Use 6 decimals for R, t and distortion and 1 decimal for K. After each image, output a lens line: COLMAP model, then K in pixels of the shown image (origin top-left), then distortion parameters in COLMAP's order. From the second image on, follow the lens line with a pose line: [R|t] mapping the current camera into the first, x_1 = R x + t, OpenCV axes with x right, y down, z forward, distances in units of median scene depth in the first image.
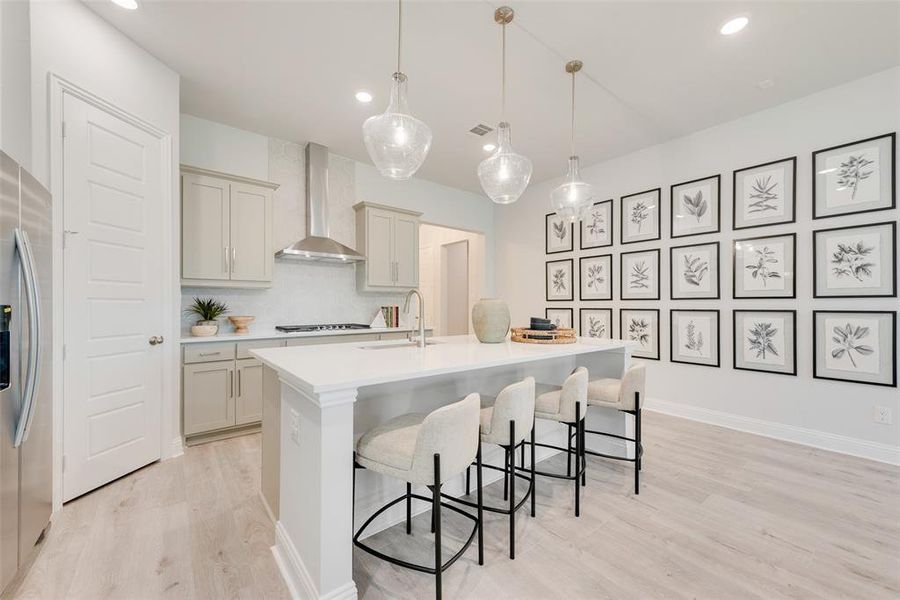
lens RADIAL K [[353.6, 0, 449.6], [0, 353.6, 305.0], [0, 0, 1]] dist [0.014131, -0.003516]
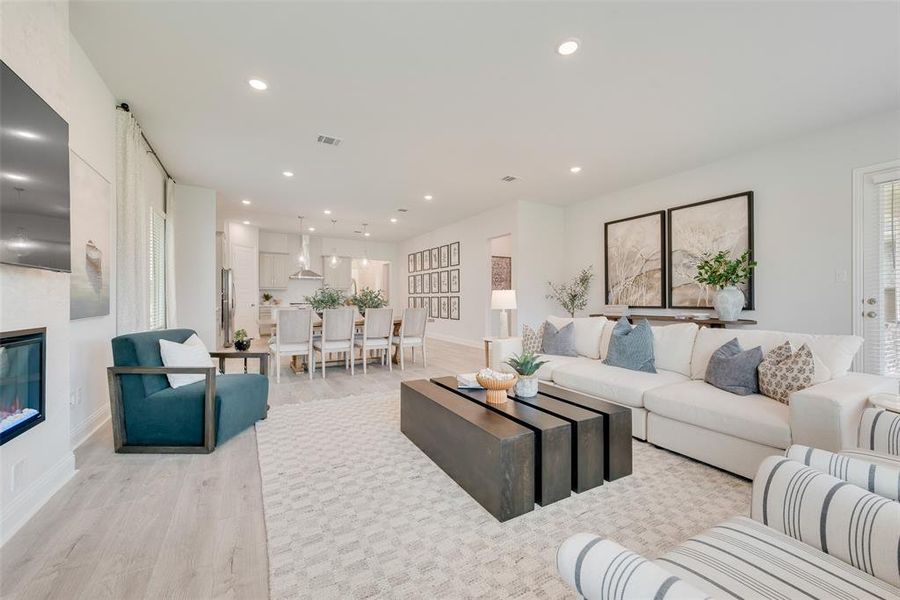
lens RADIAL K [[353.6, 0, 452.5], [0, 353.6, 297.8], [0, 0, 1]] dist [0.014131, -0.003516]
pose [[0.988503, -0.002549, -0.151180, 1.009557], [0.002190, 0.999994, -0.002540, 0.023752], [0.151185, 0.002180, 0.988503, -1.320374]]
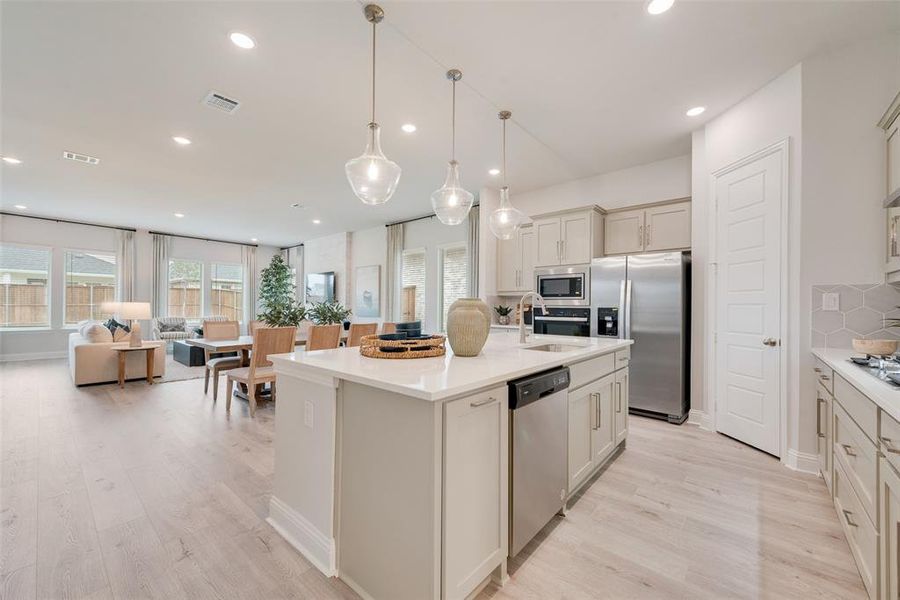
lens RADIAL K [[353.6, 0, 447.7], [0, 353.6, 303.9], [0, 0, 1]] dist [0.014131, -0.003516]
pose [[-0.984825, -0.011591, -0.173163, 0.192950], [-0.010284, 0.999911, -0.008444, 0.001846], [0.173246, -0.006535, -0.984857, 1.114089]]
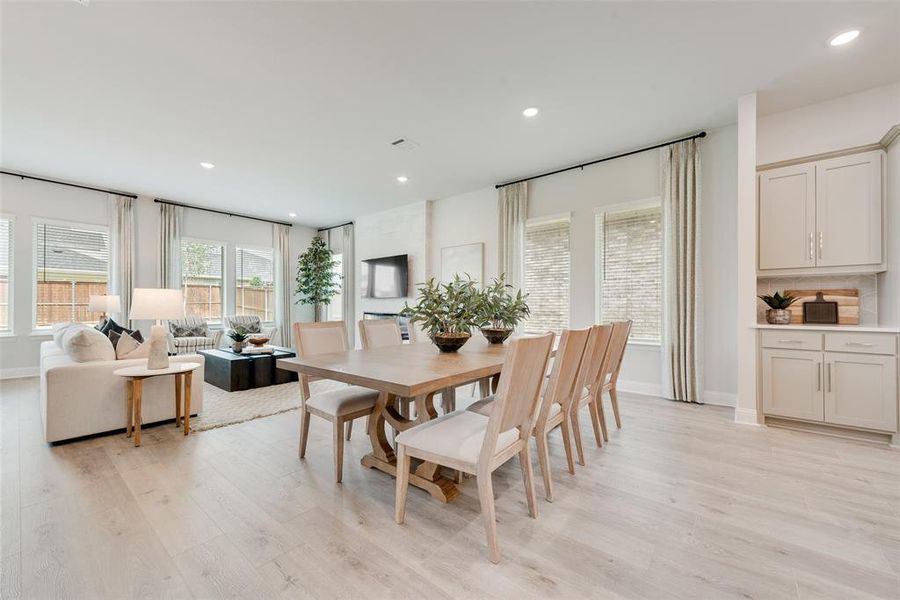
lens RADIAL K [[353.6, 0, 448.3], [0, 353.6, 304.0], [0, 0, 1]] dist [0.014131, -0.003516]
pose [[-0.979859, -0.005704, -0.199608, 0.607476], [-0.004441, 0.999967, -0.006777, 0.027420], [0.199640, -0.005754, -0.979852, 0.529862]]
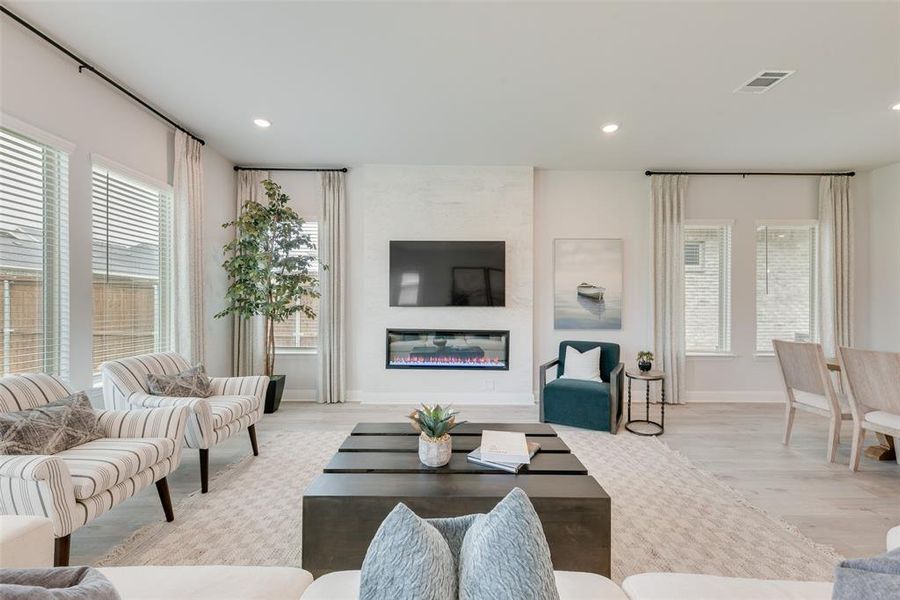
lens RADIAL K [[370.7, 0, 449.5], [0, 370.7, 306.7], [0, 0, 1]] dist [0.008243, -0.000123]
pose [[-0.616156, -0.003777, -0.787615, 1.382649], [-0.005803, 0.999983, -0.000256, -0.008414], [0.787603, 0.004413, -0.616168, -0.447465]]
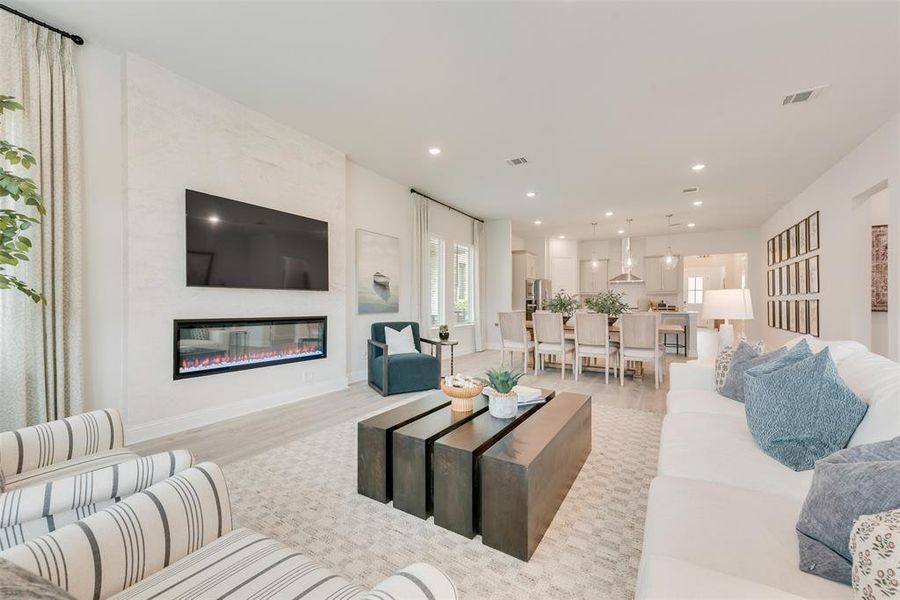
lens RADIAL K [[353.6, 0, 452.5], [0, 353.6, 303.1], [0, 0, 1]] dist [0.014131, -0.003516]
pose [[0.342001, -0.003005, -0.939695, 1.474320], [0.001450, 0.999995, -0.002670, 0.025591], [0.939698, -0.000449, 0.342004, -0.970091]]
